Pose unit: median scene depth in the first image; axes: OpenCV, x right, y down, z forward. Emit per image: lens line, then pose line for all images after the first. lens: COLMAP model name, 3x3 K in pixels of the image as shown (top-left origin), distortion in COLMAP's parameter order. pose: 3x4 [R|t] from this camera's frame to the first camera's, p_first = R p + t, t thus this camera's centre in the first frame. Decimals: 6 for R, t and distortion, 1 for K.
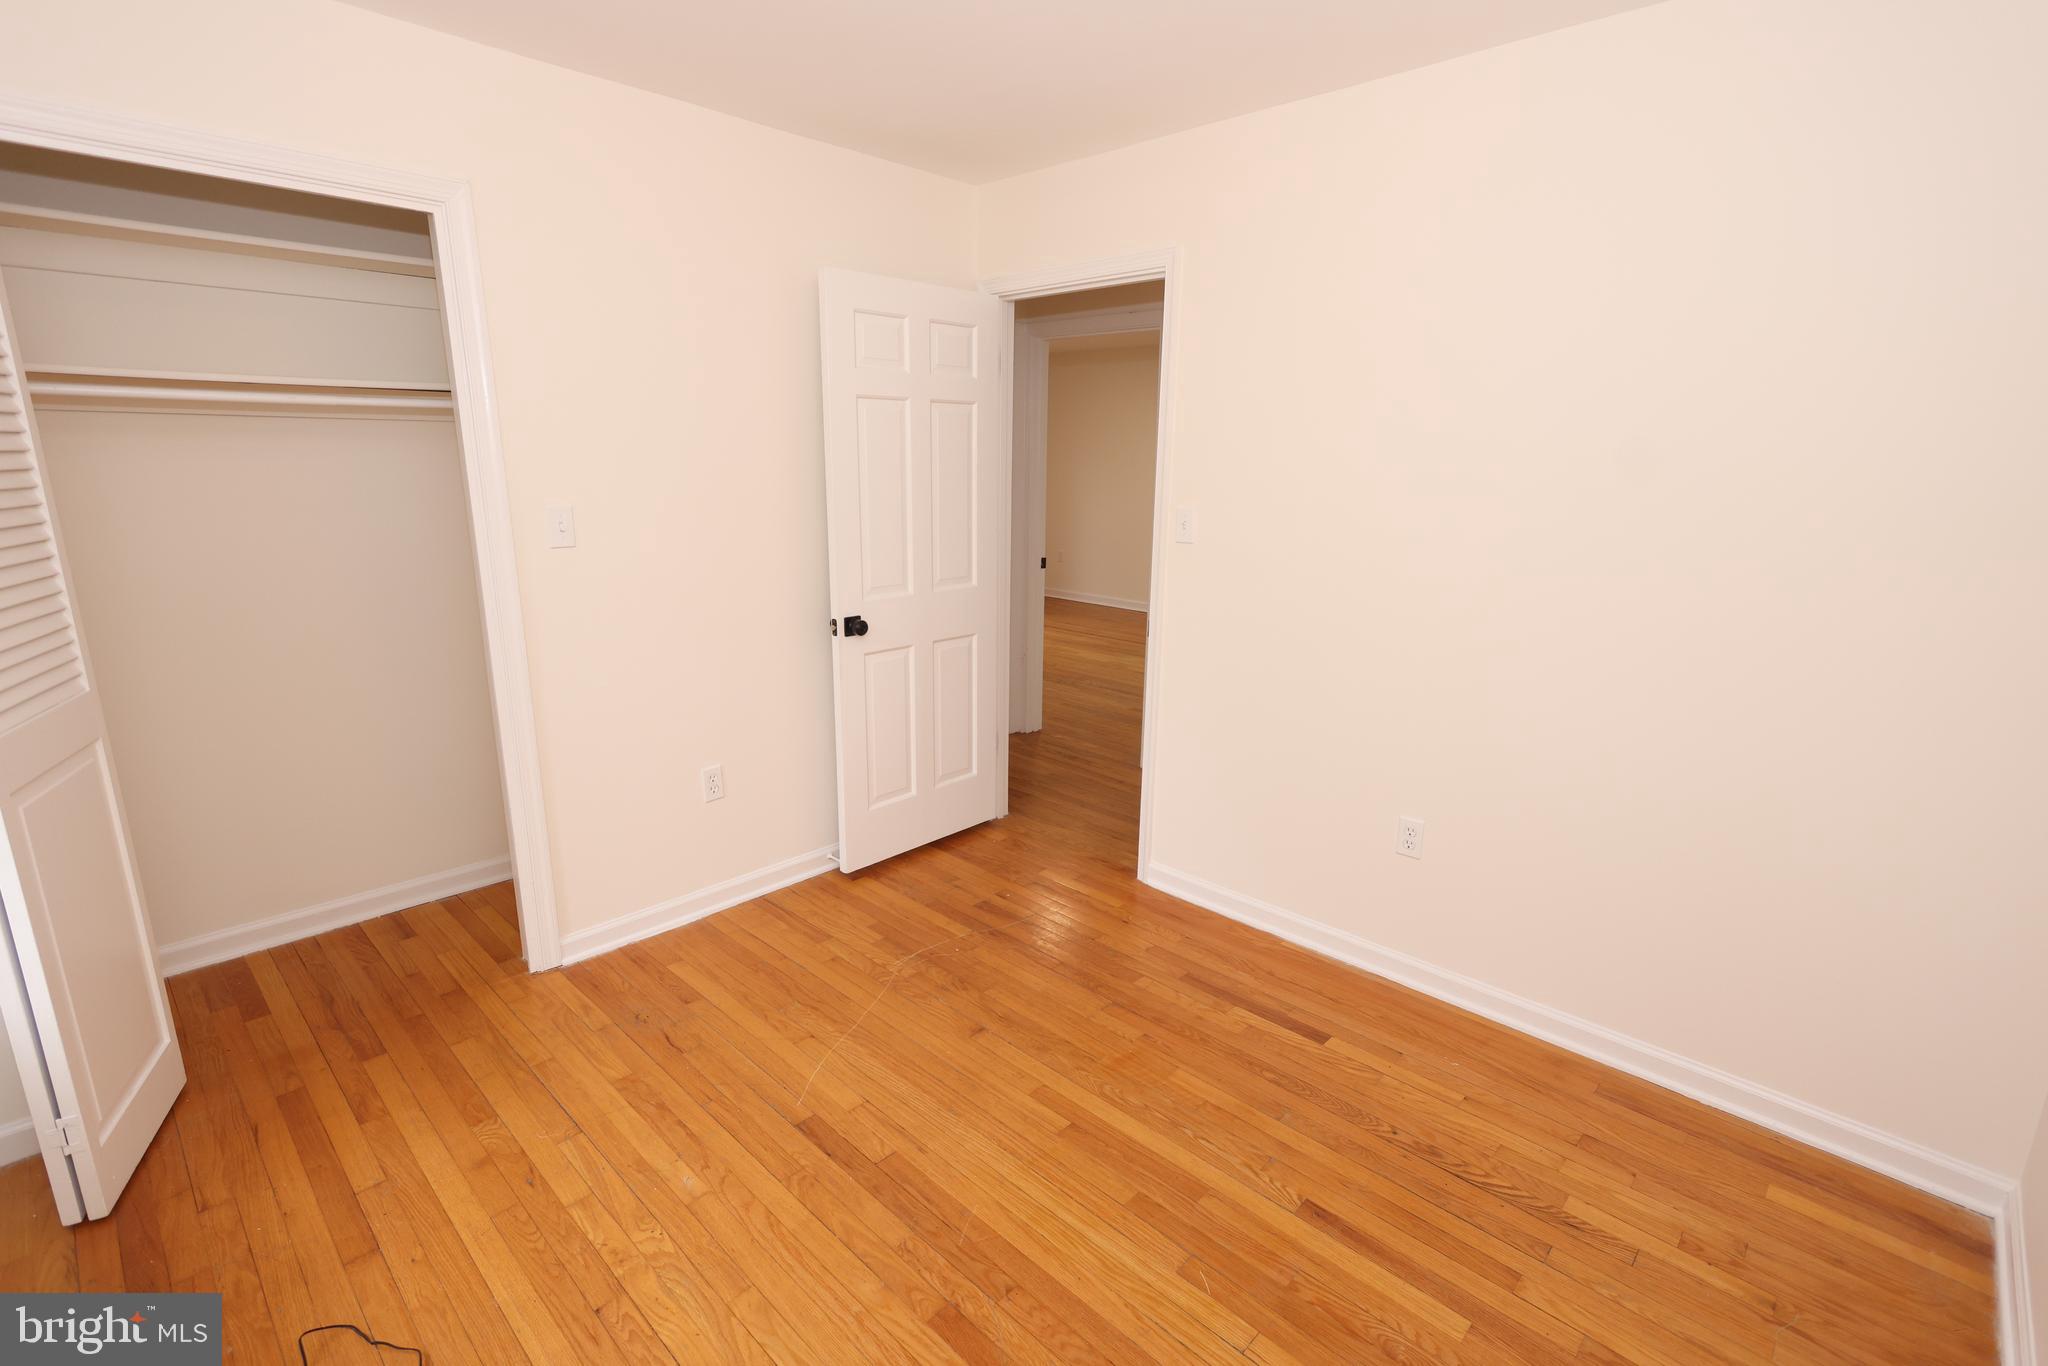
lens RADIAL K [[940.4, 0, 1018.7], [0, 940.4, 673.7], [0, 0, 1]] dist [0.003509, 0.000483]
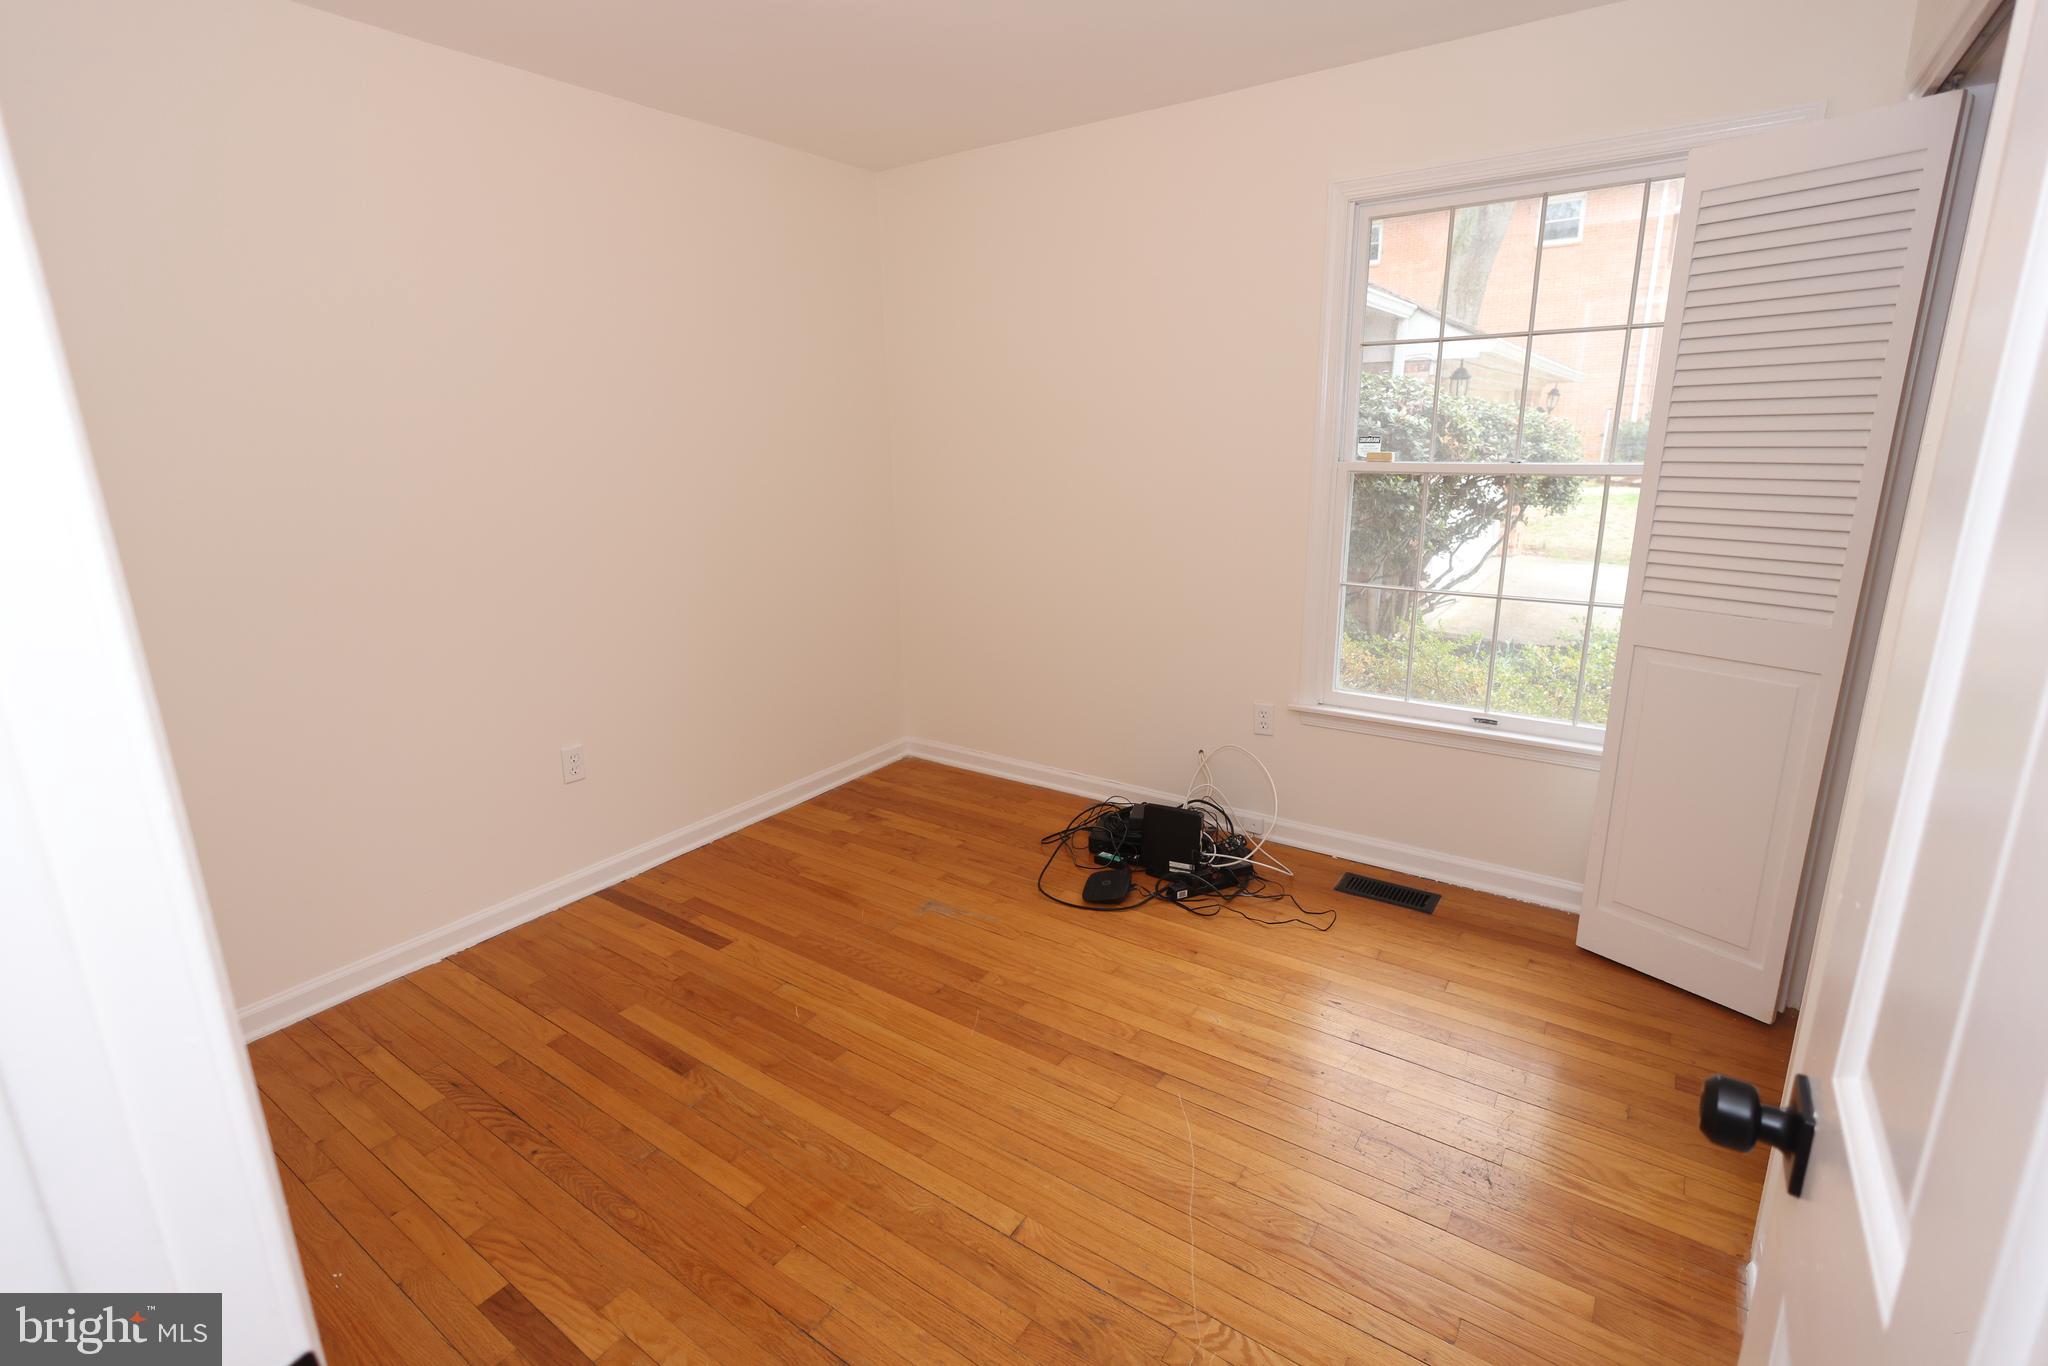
lens RADIAL K [[940.4, 0, 1006.4], [0, 940.4, 689.7], [0, 0, 1]] dist [0.003509, 0.000483]
pose [[-0.989907, 0.043705, -0.134809, 0.053095], [-0.026813, 0.876317, 0.480989, -0.389838], [0.139157, 0.479749, -0.866300, 1.781360]]
